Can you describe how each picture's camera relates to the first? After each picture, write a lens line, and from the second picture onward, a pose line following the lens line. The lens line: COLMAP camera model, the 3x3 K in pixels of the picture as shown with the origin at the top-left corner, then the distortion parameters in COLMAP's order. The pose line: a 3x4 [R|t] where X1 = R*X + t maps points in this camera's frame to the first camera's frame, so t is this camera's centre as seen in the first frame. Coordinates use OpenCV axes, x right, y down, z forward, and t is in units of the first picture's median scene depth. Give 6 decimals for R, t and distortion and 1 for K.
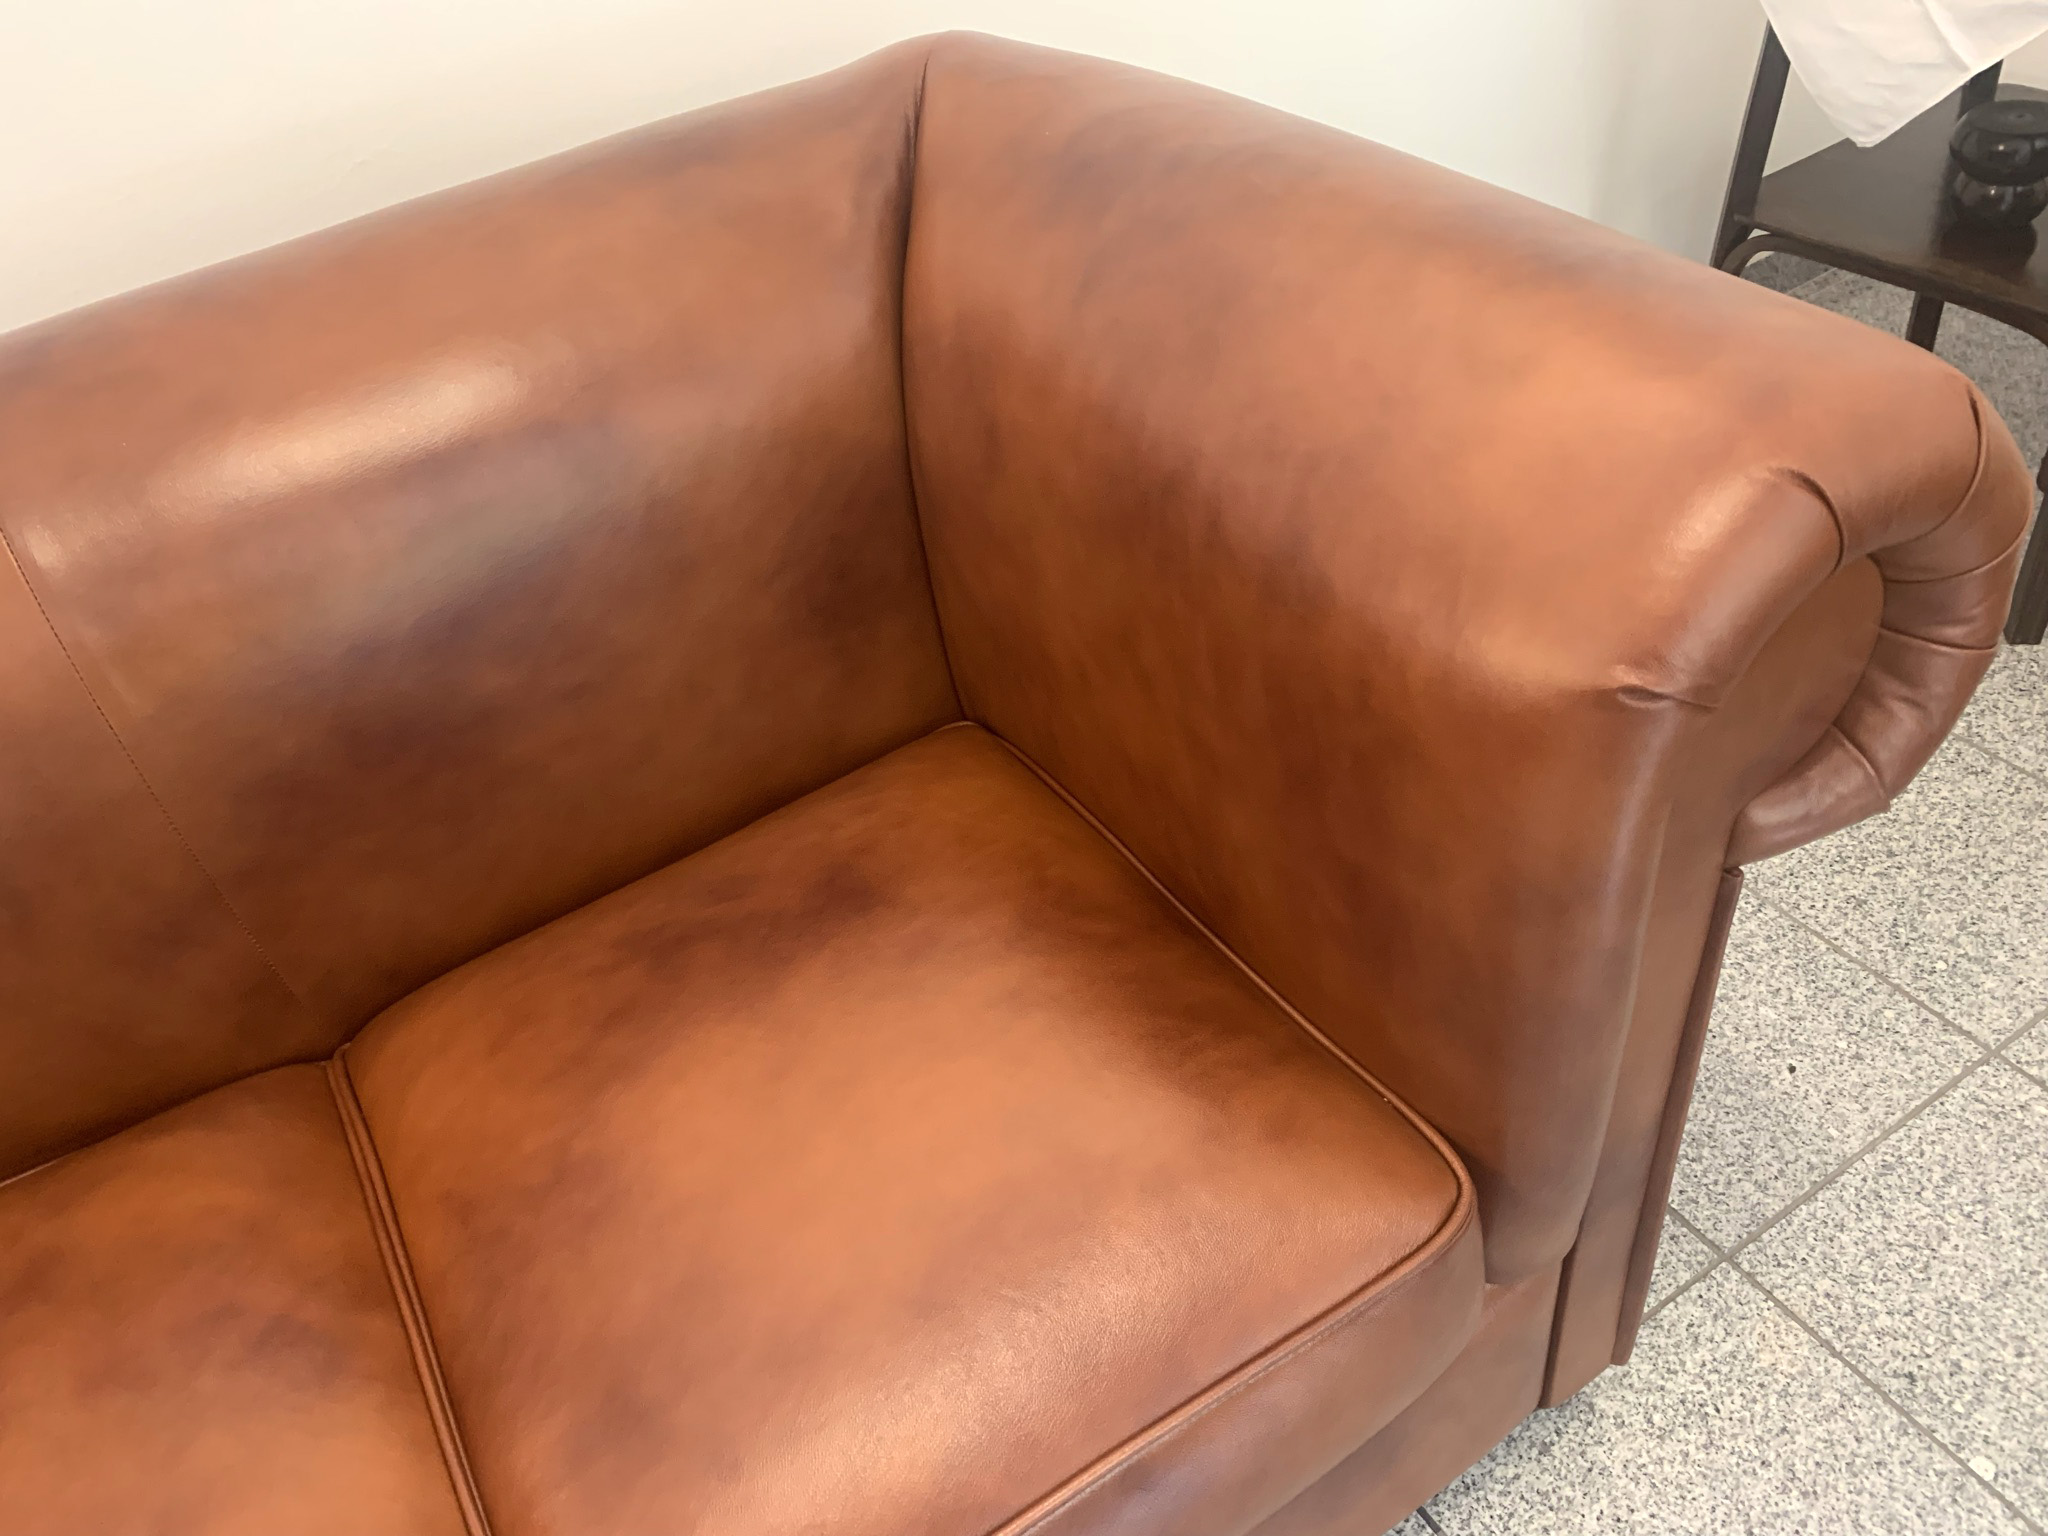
lens RADIAL K [[1577.0, 0, 1033.2], [0, 1577.0, 769.6], [0, 0, 1]] dist [0.024512, -0.017267]
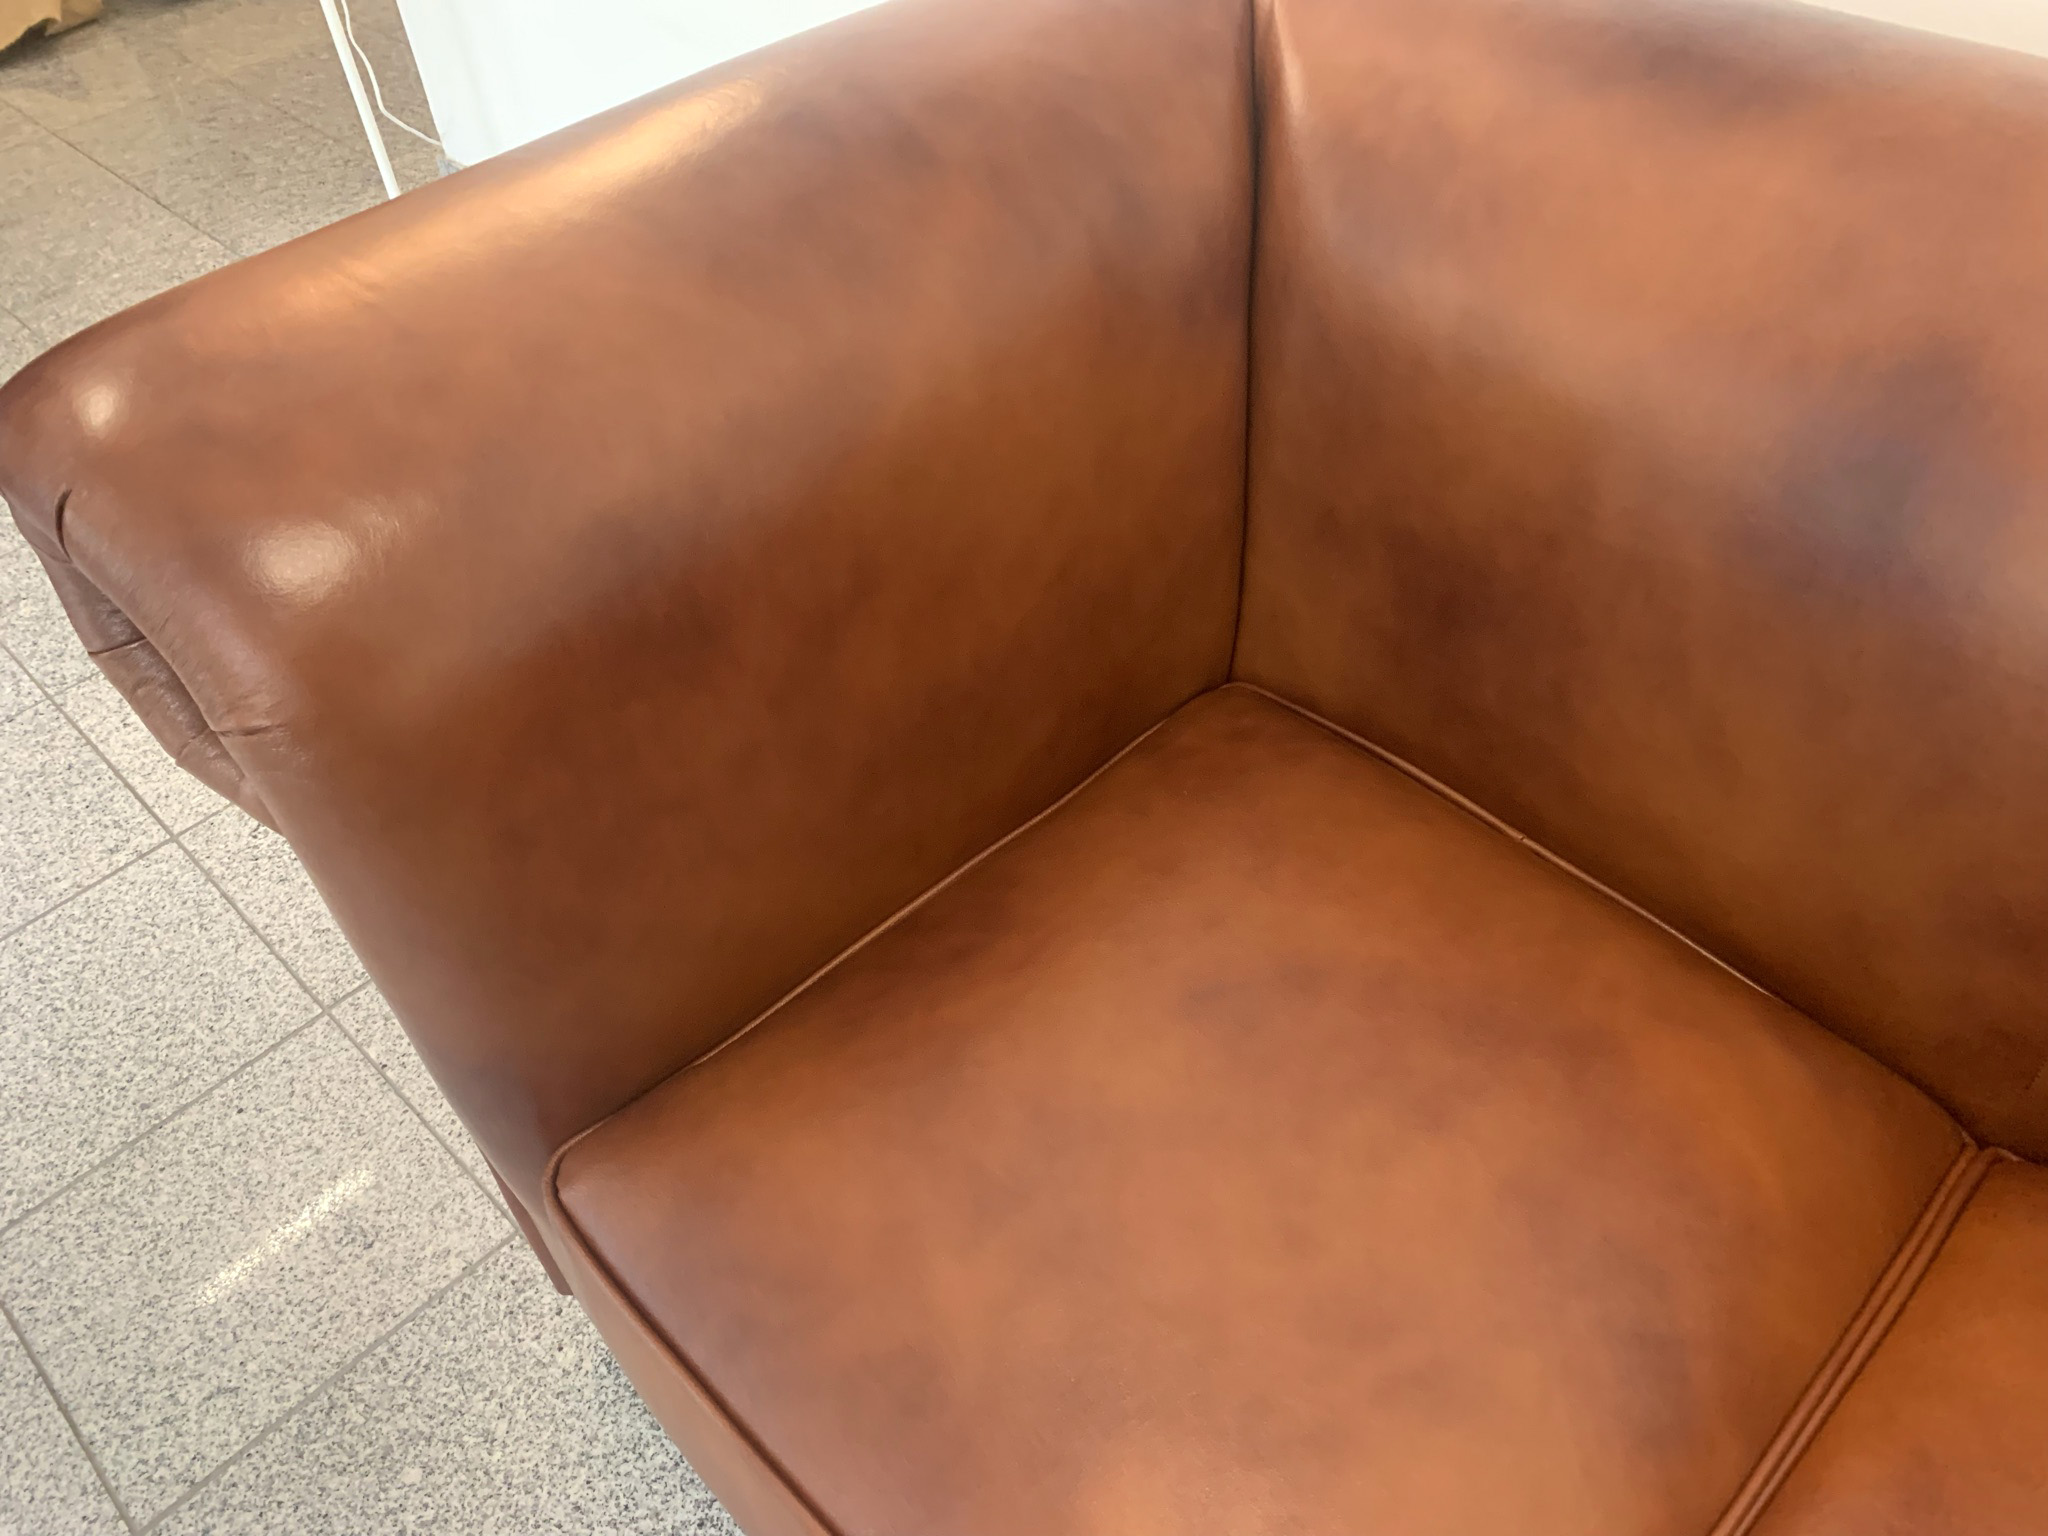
lens RADIAL K [[1577.0, 0, 1007.2], [0, 1577.0, 780.1], [0, 0, 1]] dist [0.024512, -0.017267]
pose [[0.227032, 0.768273, -0.598509, -0.196001], [-0.620433, 0.587803, 0.519182, -0.026900], [0.750679, 0.253464, 0.610113, 0.109267]]
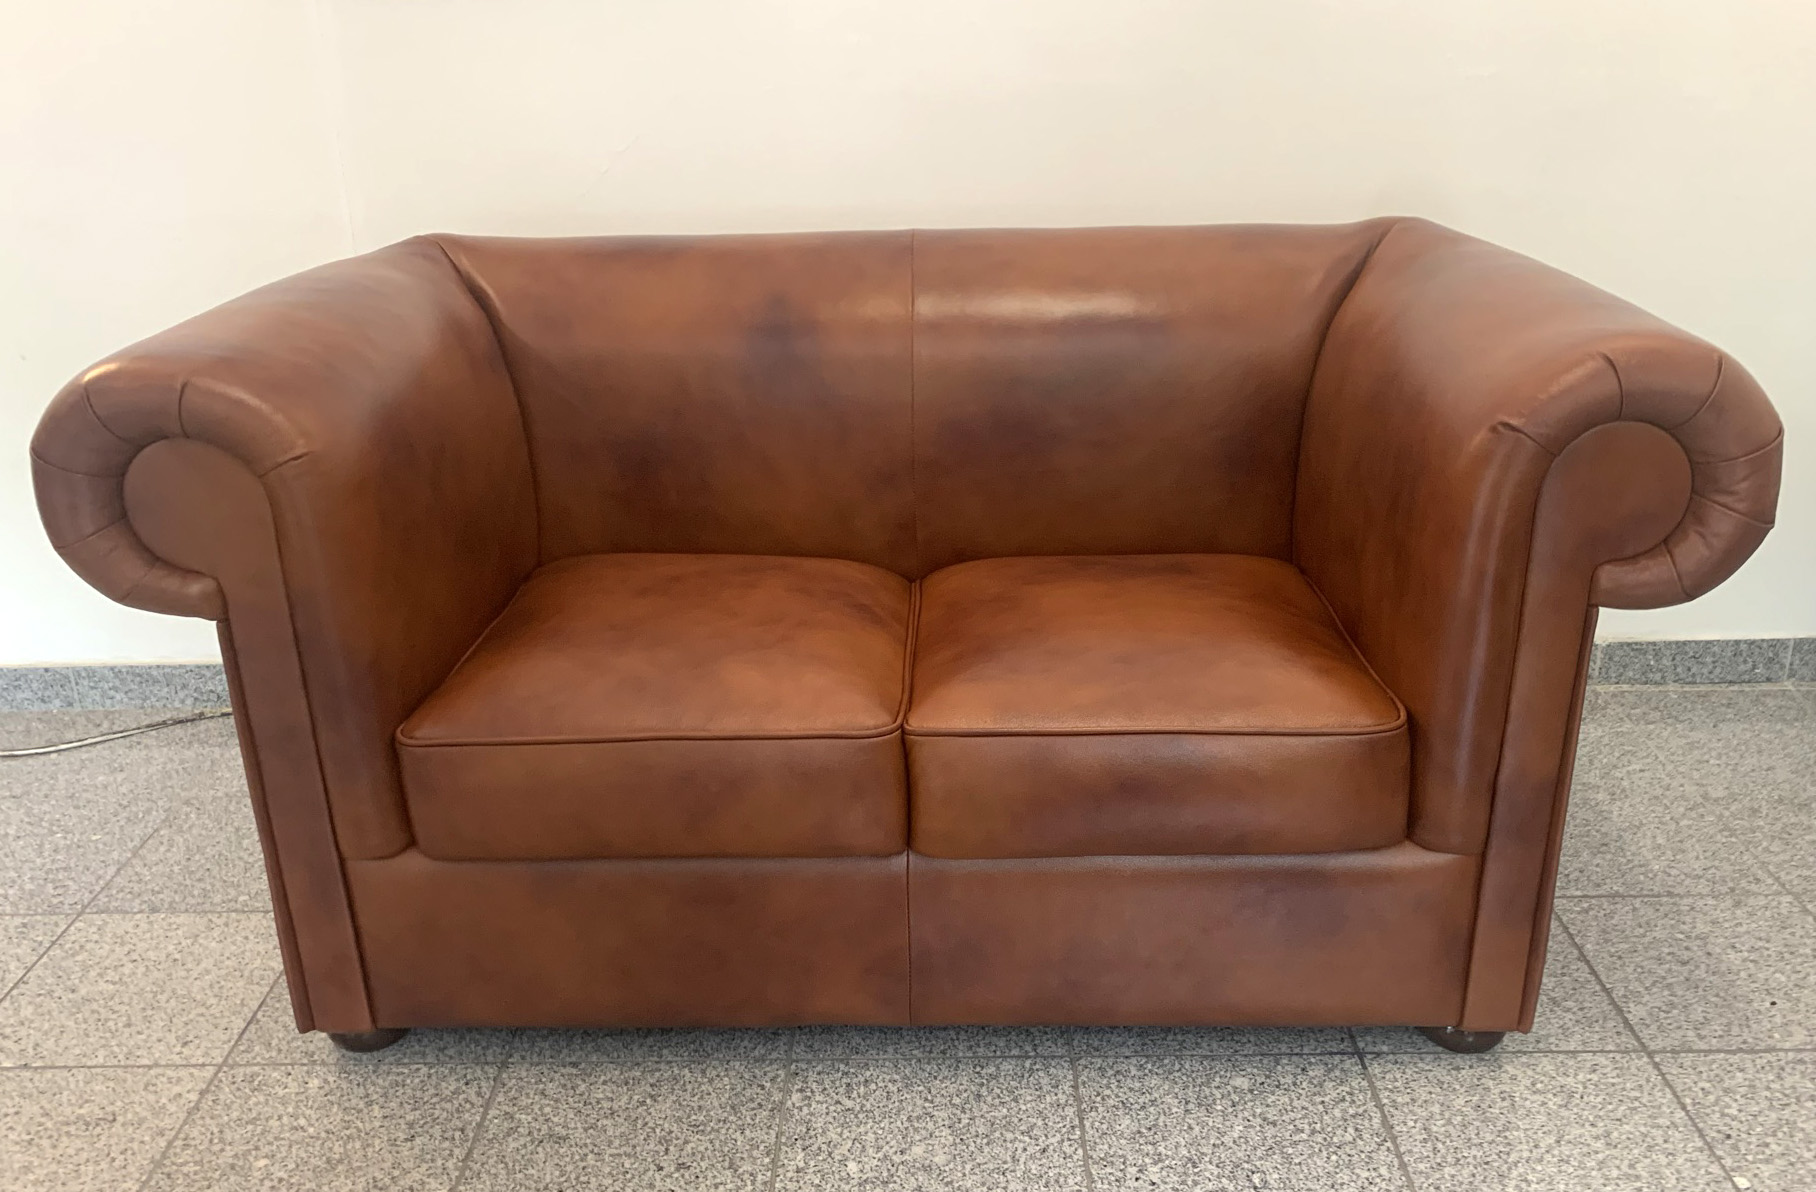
lens RADIAL K [[1565.6, 0, 929.1], [0, 1565.6, 648.6], [0, 0, 1]] dist [0.010177, -0.009146]
pose [[0.836569, 0.312815, -0.449776, 0.426803], [-0.427102, 0.886548, -0.177811, 0.526438], [0.343126, 0.340852, 0.875263, -0.612072]]
